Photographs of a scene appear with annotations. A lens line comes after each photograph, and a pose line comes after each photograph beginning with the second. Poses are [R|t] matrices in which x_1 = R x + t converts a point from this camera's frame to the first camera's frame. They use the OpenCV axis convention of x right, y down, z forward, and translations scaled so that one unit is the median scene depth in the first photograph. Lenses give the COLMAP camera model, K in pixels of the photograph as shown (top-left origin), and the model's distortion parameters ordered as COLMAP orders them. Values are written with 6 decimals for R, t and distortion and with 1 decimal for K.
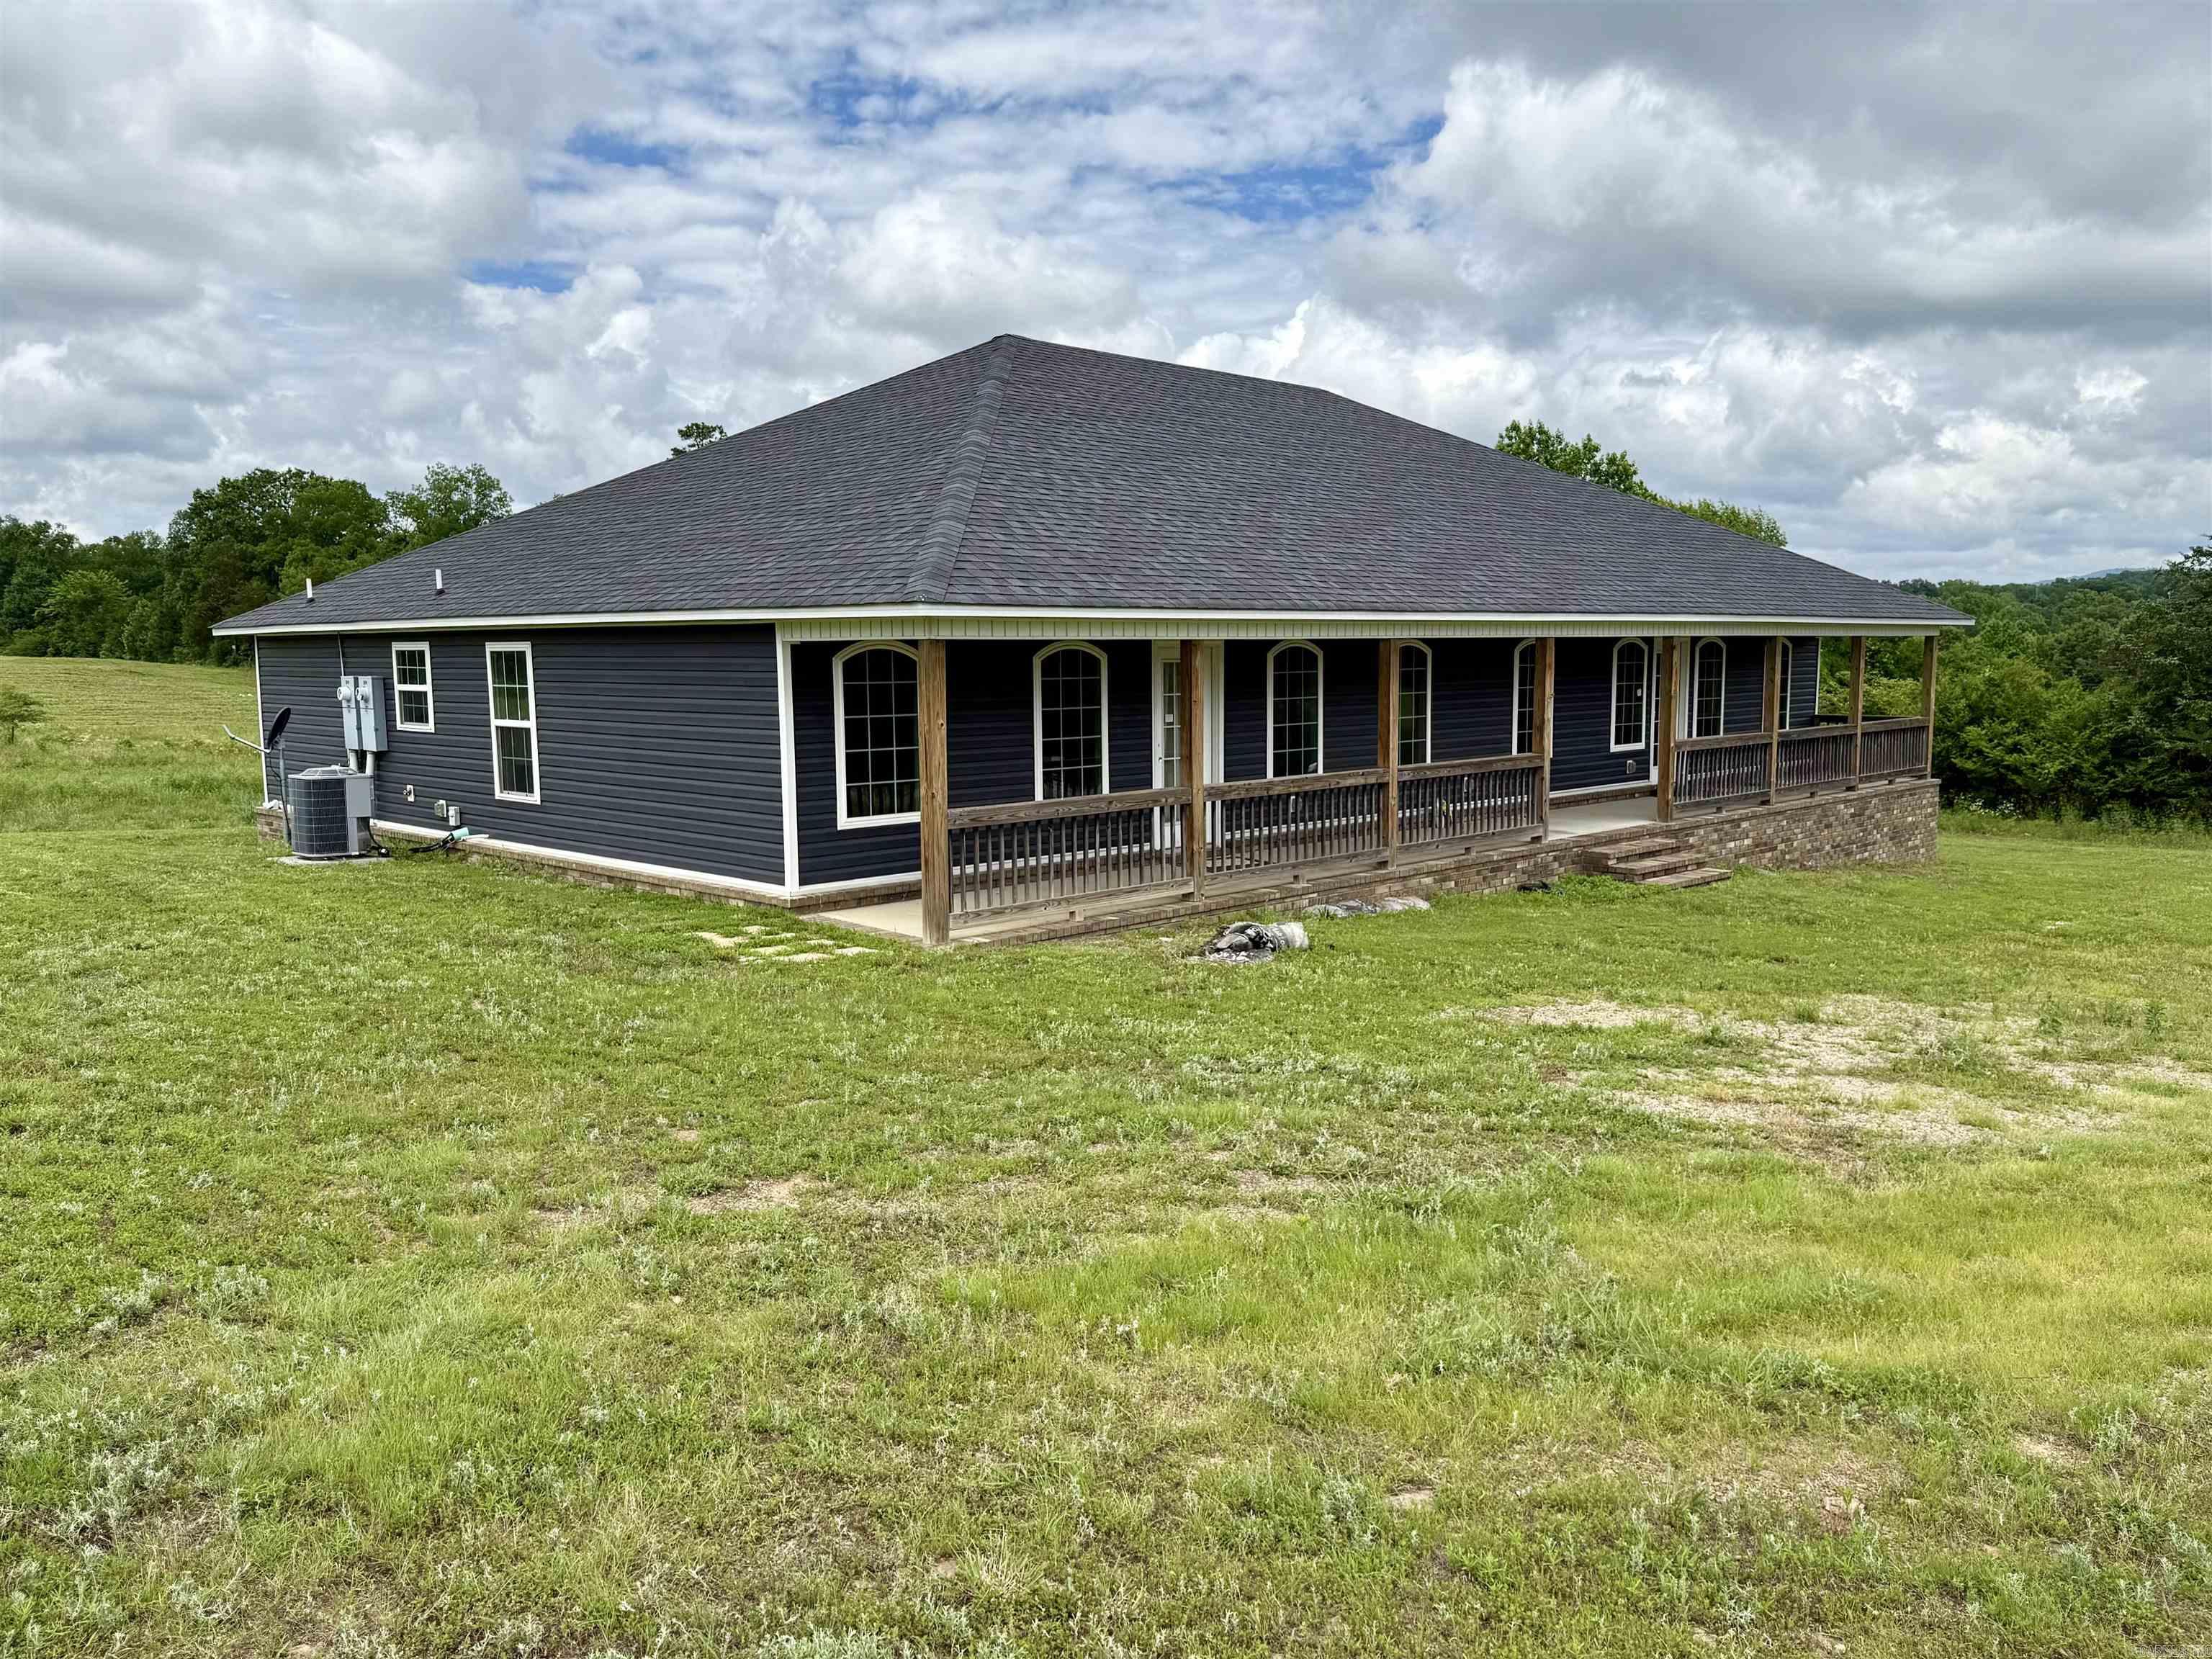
lens RADIAL K [[1714.9, 0, 1101.4], [0, 1714.9, 830.0], [0, 0, 1]] dist [0.028092, -0.033564]
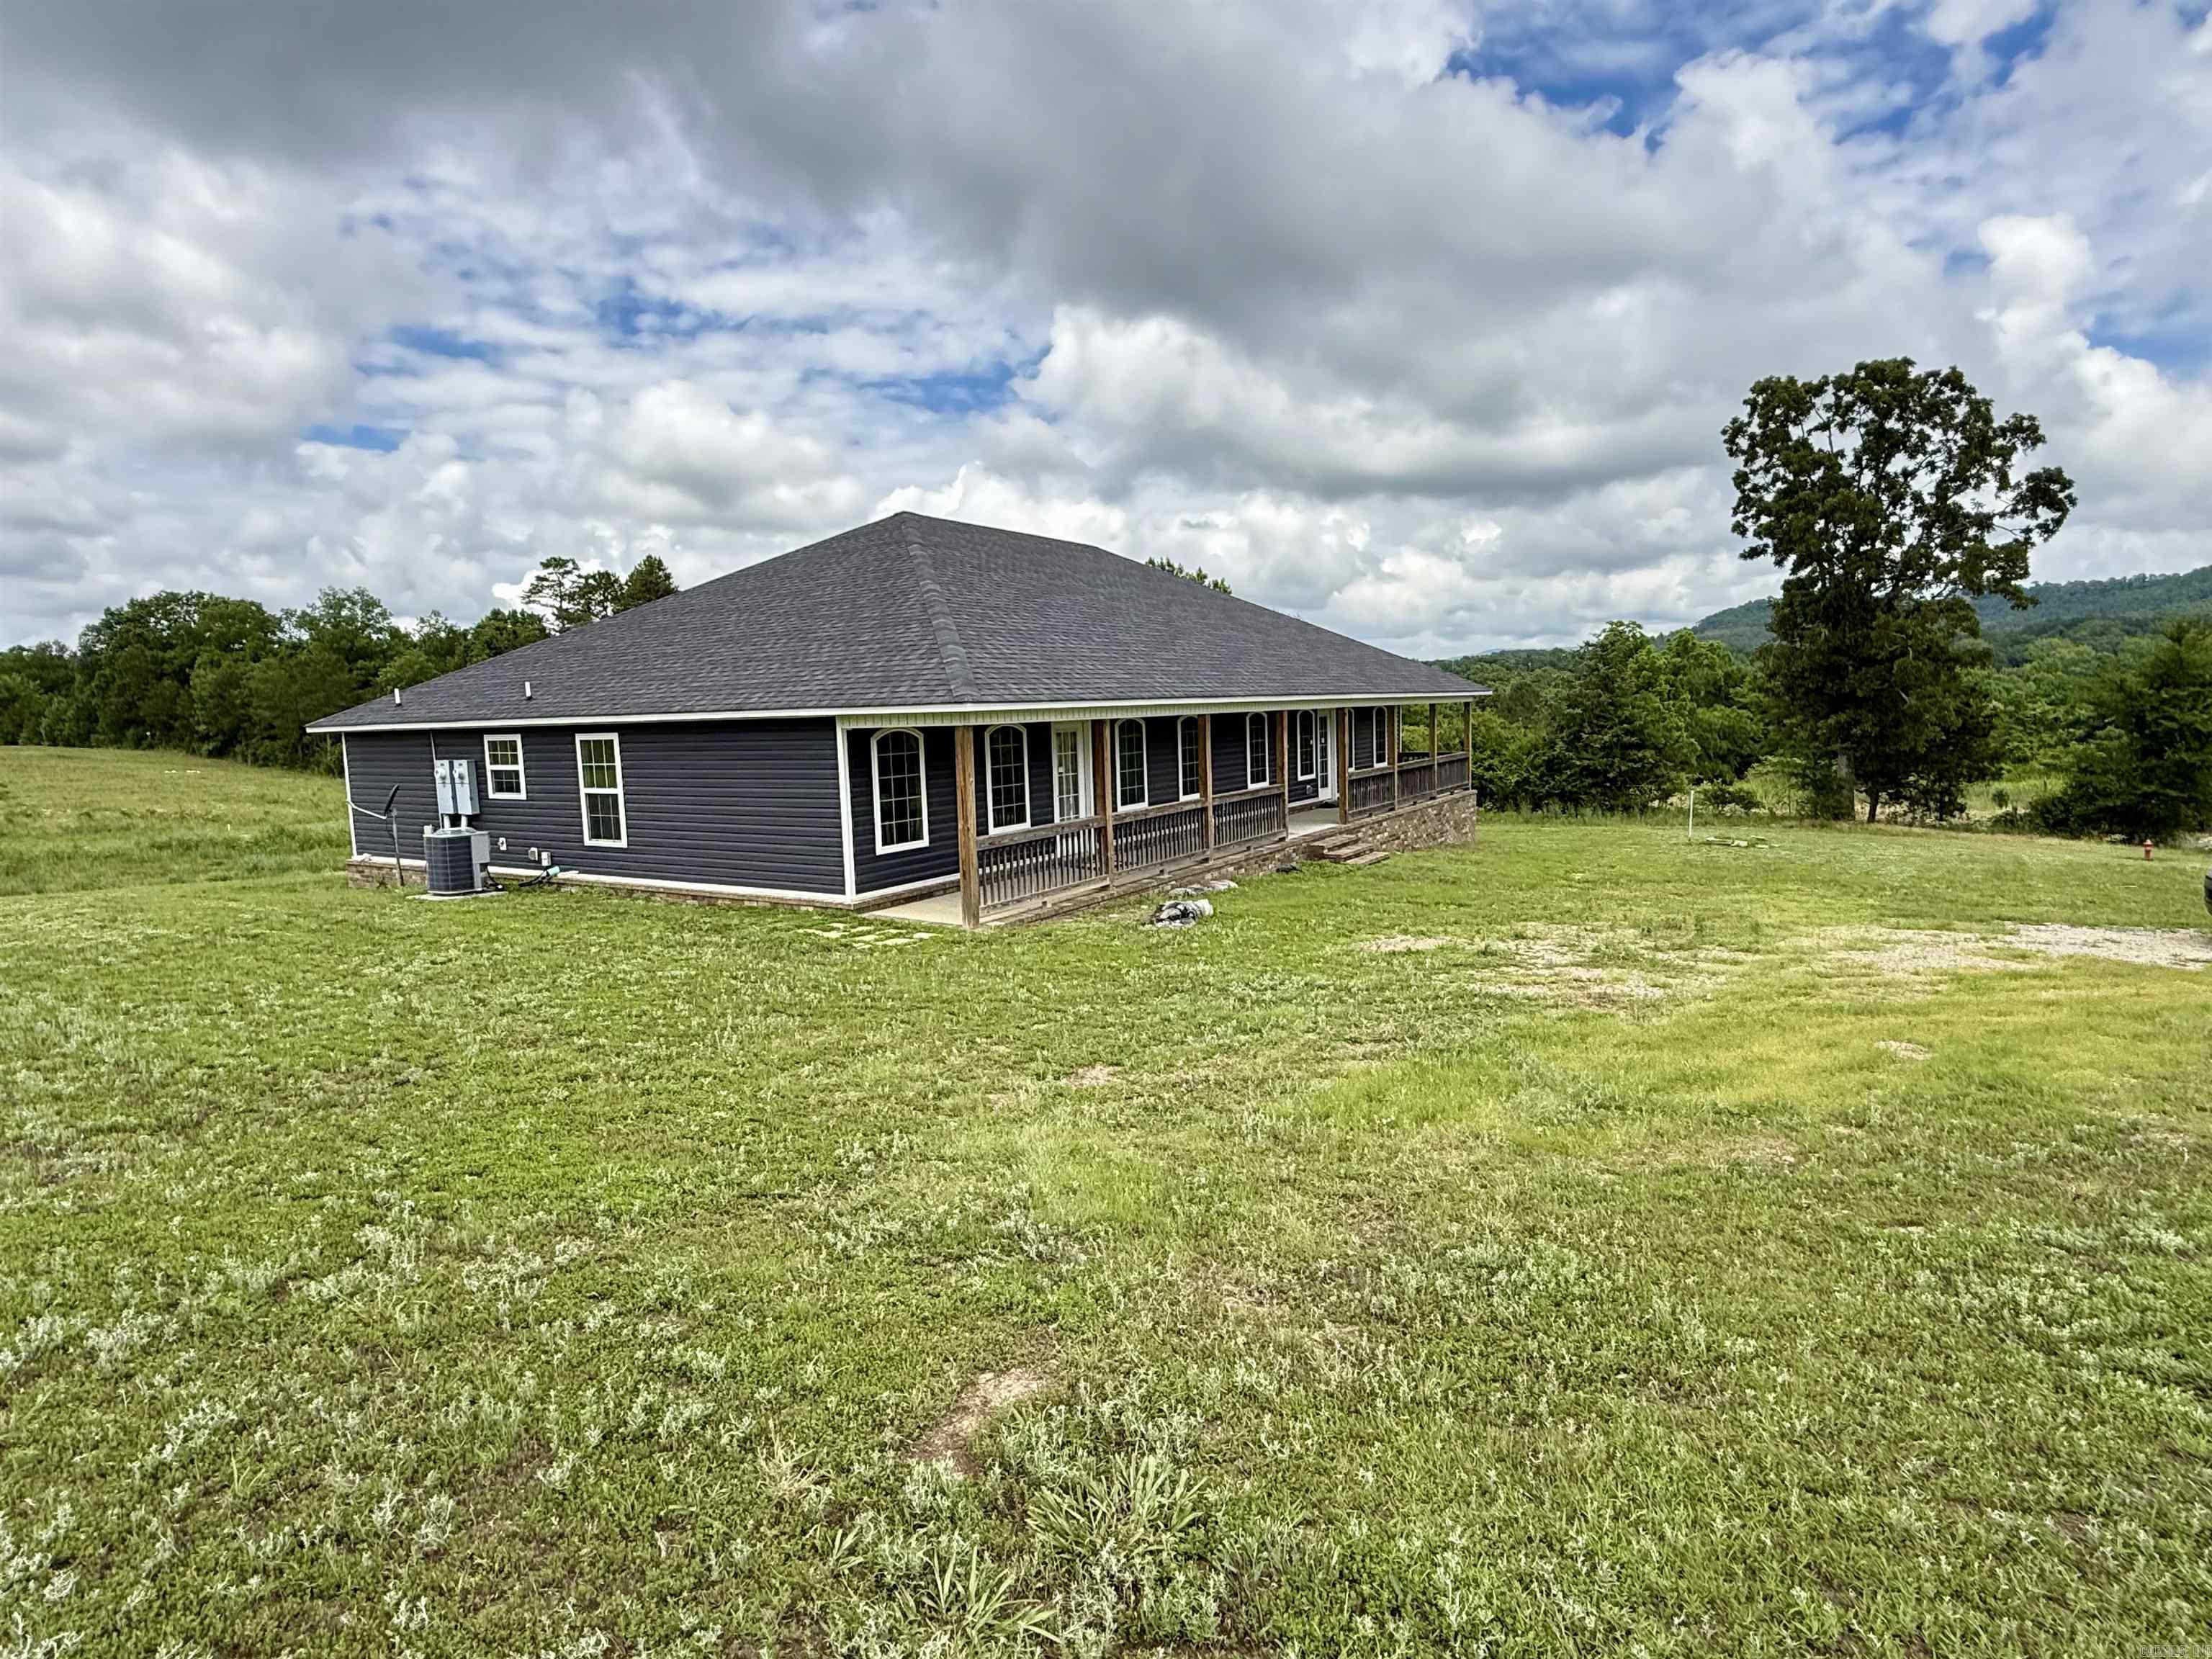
lens RADIAL K [[1219.6, 0, 1106.0], [0, 1219.6, 819.9], [0, 0, 1]] dist [-0.008476, 0.005103]
pose [[0.974802, -0.043448, 0.218799, -0.140156], [0.047113, 0.998823, -0.011561, -0.006549], [-0.218039, 0.021578, 0.975701, -0.050022]]
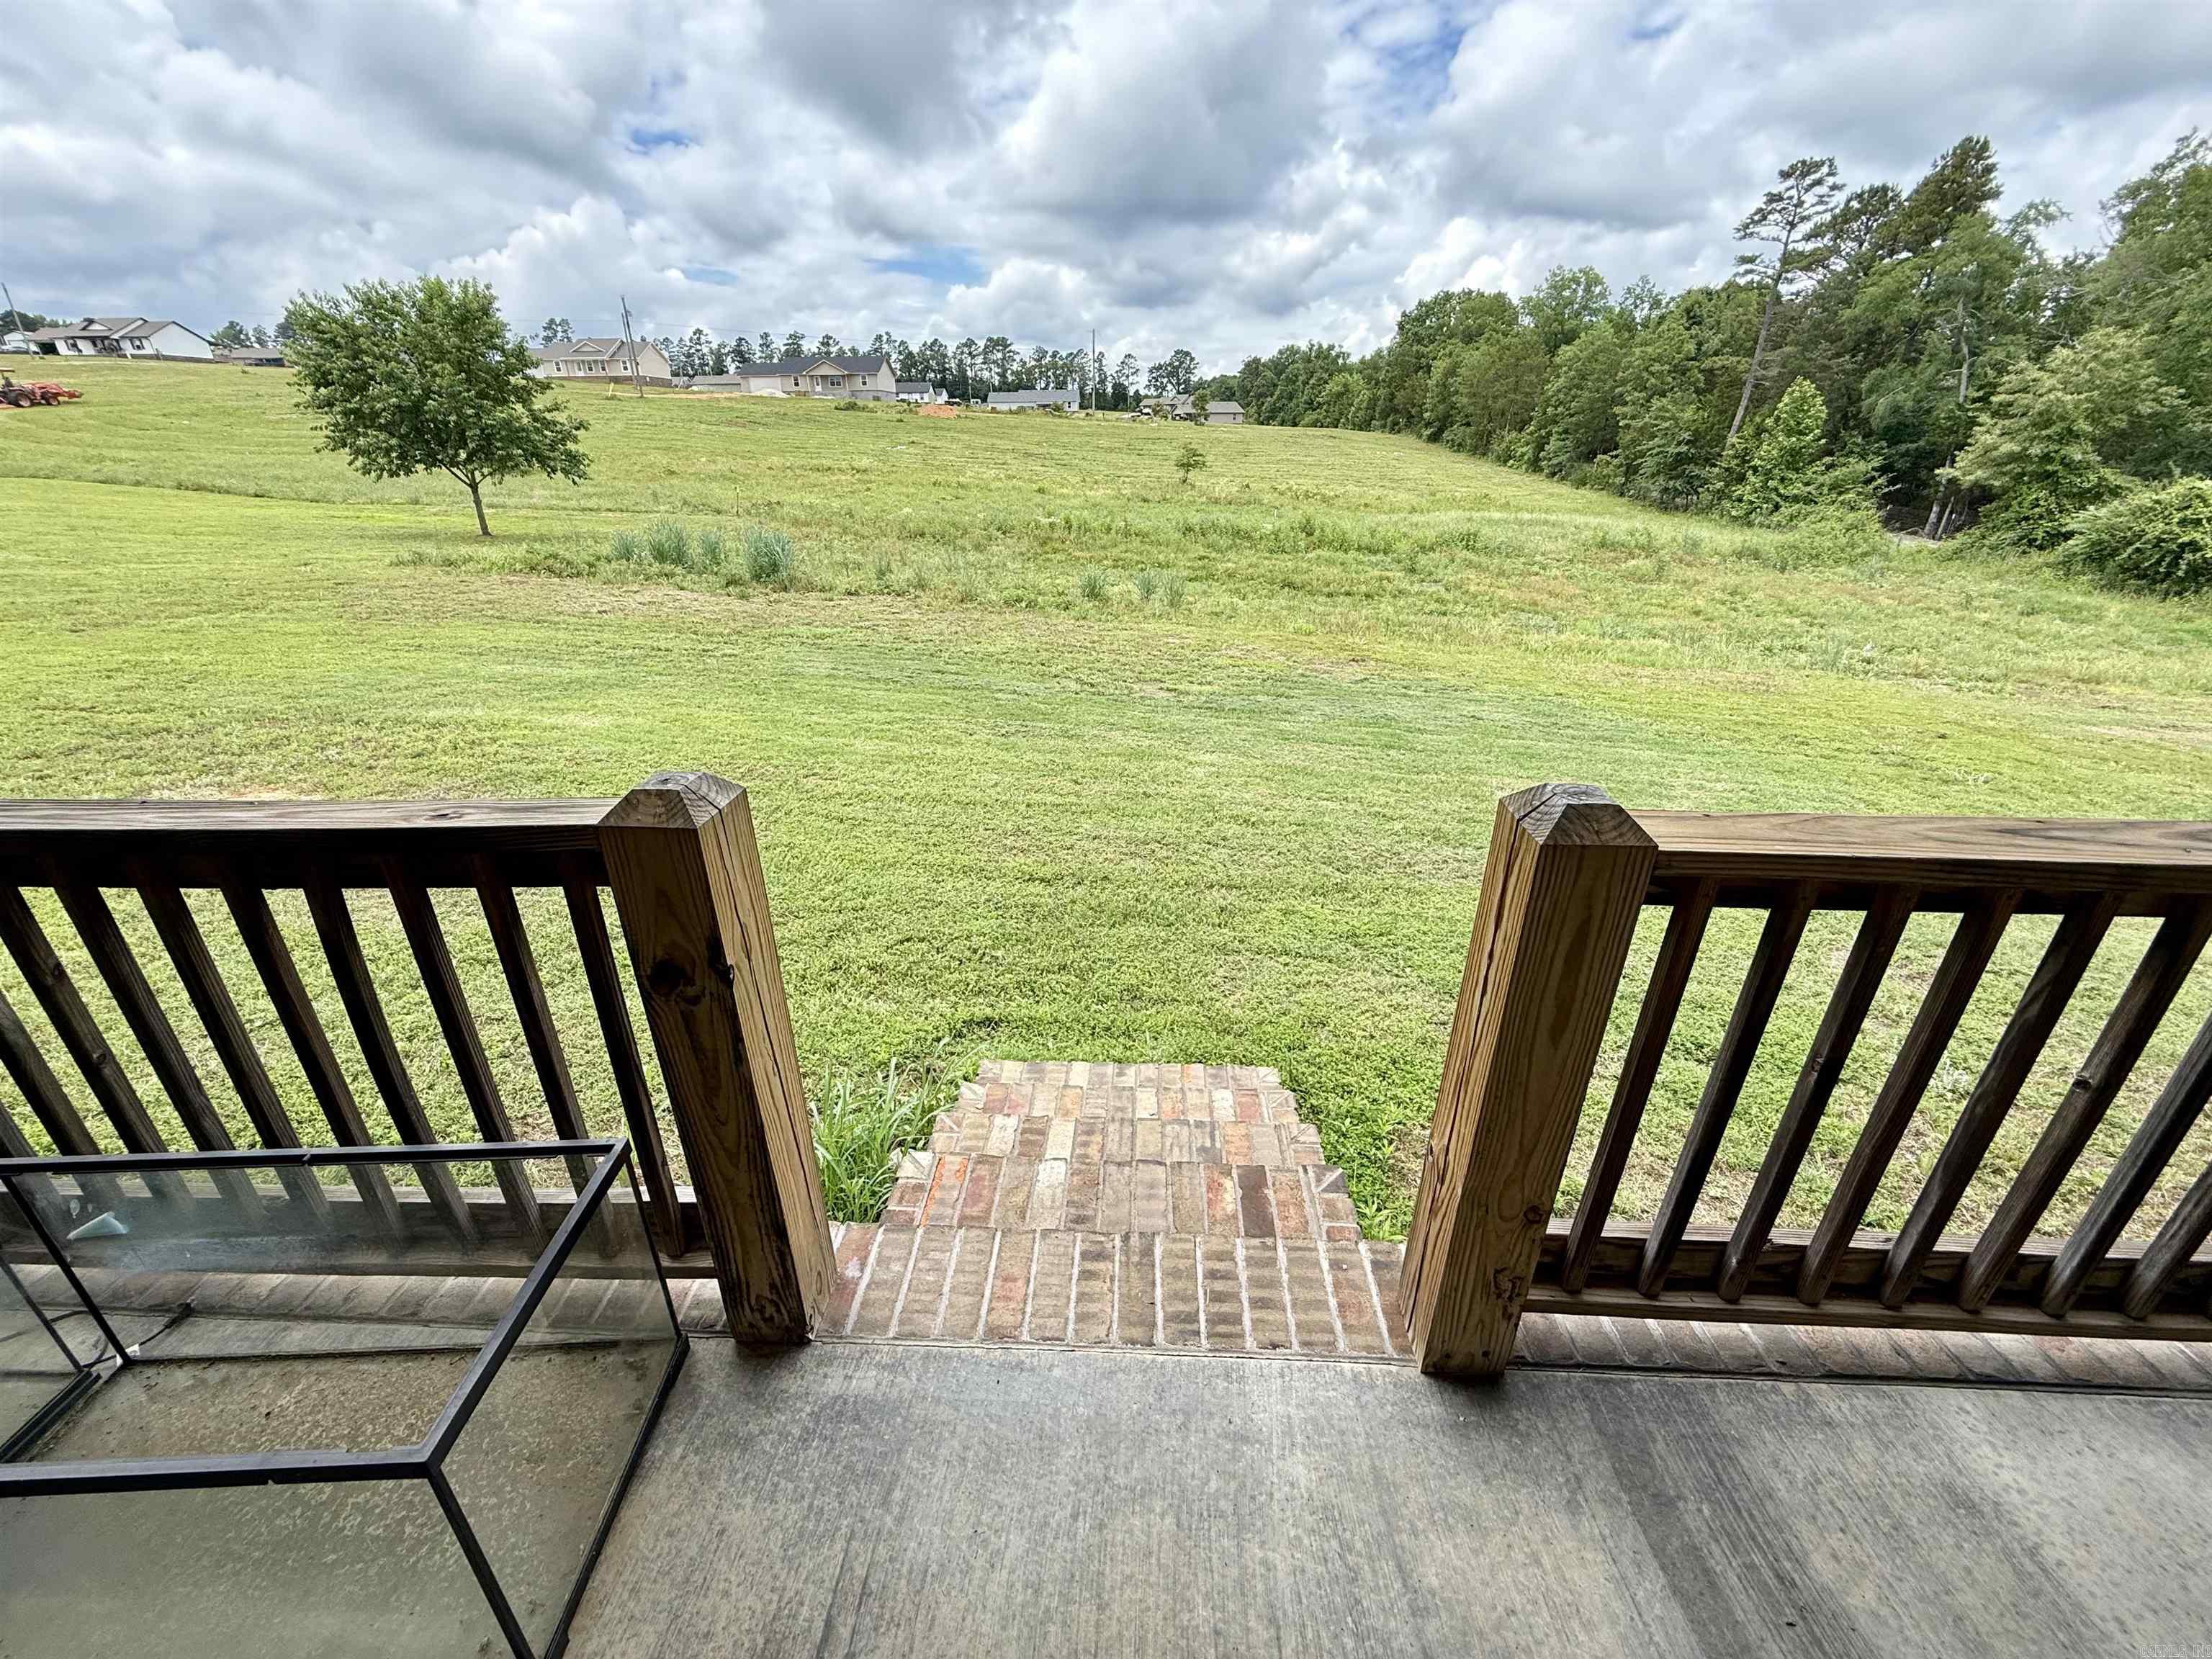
lens RADIAL K [[884.3, 0, 1112.0], [0, 884.3, 819.7], [0, 0, 1]] dist [-0.002104, 0.000266]
pose [[0.679329, 0.304581, -0.667640, -0.222281], [-0.090675, 0.937665, 0.335504, -0.072593], [0.728210, -0.167379, 0.664600, 1.317686]]
